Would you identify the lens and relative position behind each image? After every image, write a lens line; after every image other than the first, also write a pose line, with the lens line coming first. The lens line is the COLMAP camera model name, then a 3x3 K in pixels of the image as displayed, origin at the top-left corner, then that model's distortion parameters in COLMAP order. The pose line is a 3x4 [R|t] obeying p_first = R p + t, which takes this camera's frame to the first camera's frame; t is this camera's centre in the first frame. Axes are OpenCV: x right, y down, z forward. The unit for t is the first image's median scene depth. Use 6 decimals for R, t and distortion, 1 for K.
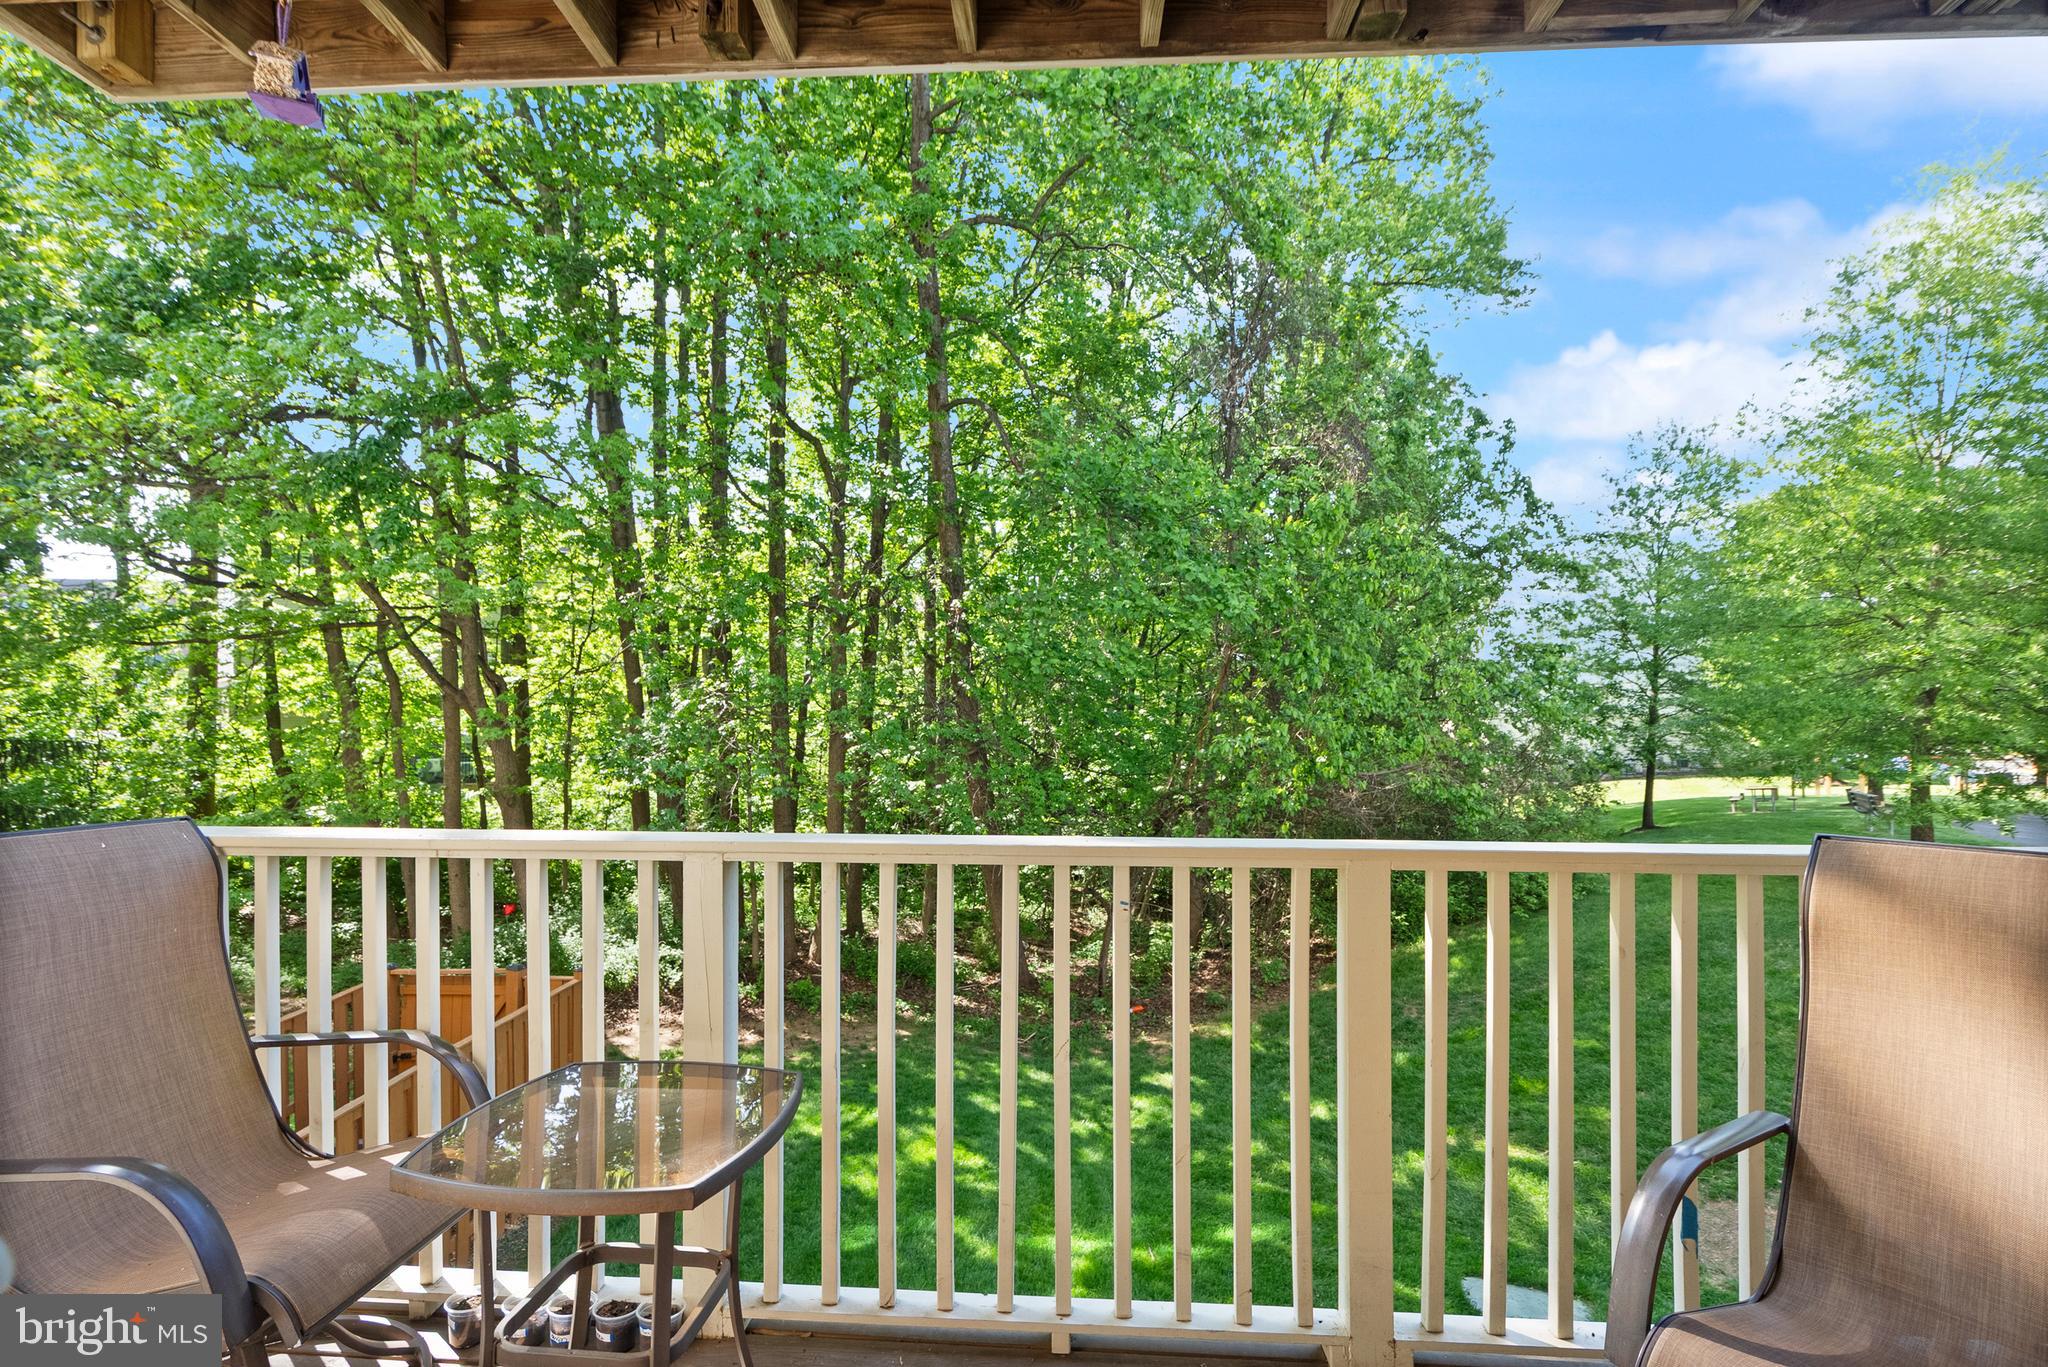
lens RADIAL K [[960.9, 0, 1012.5], [0, 960.9, 697.8], [0, 0, 1]] dist [0.000133, 0.000844]
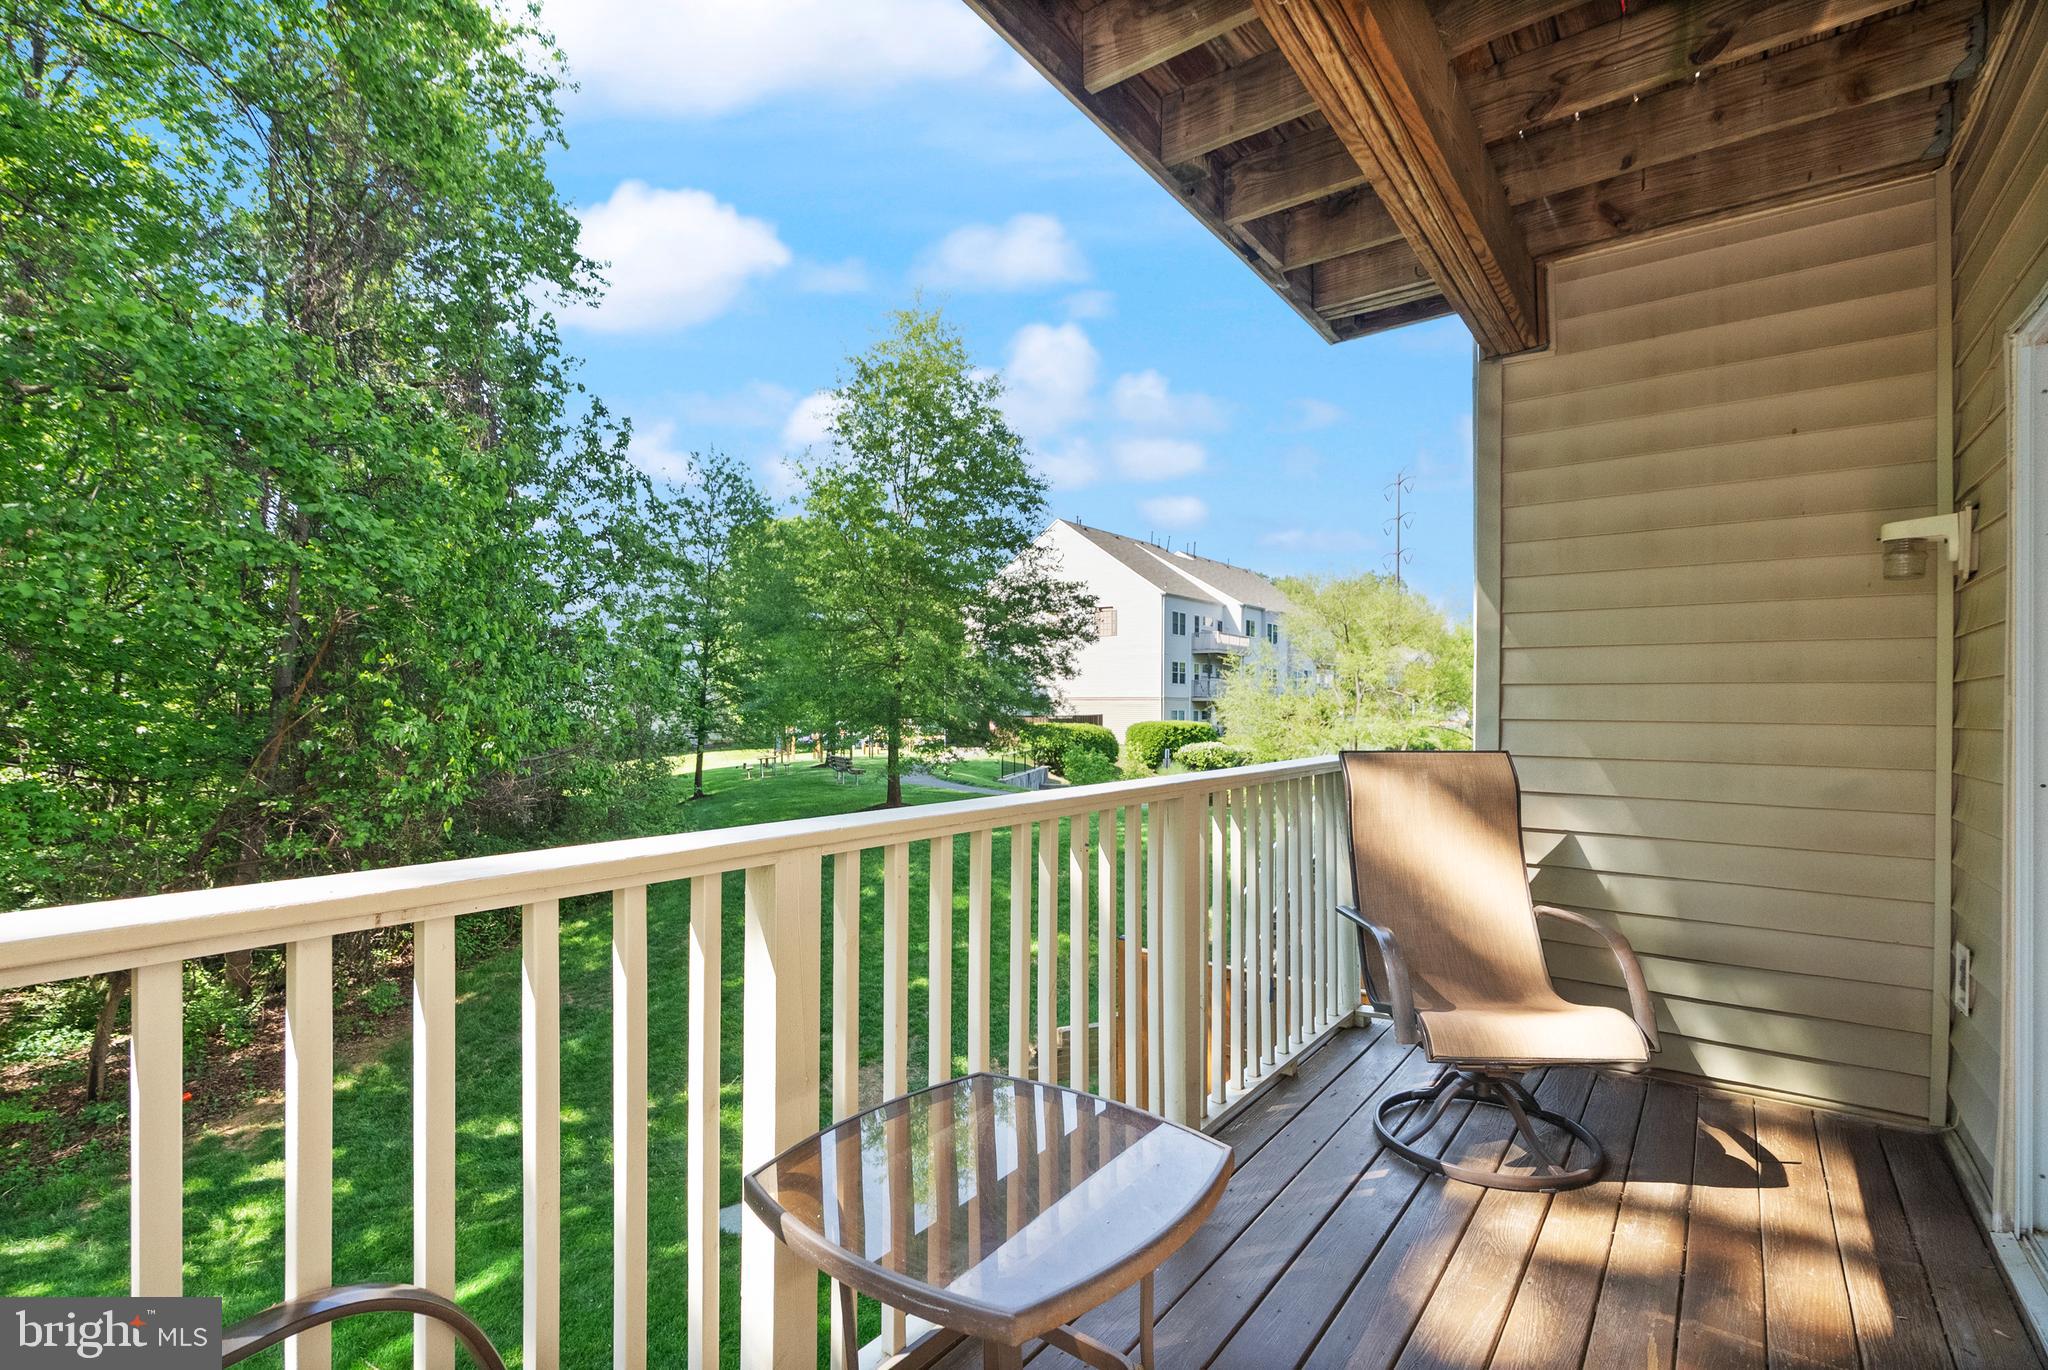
lens RADIAL K [[960.9, 0, 1012.8], [0, 960.9, 698.3], [0, 0, 1]] dist [0.000133, 0.000844]
pose [[0.531349, 0.000312, 0.847153, -0.148449], [-0.010642, 0.999923, 0.006306, 0.007130], [-0.847086, -0.012366, 0.531312, 0.077194]]
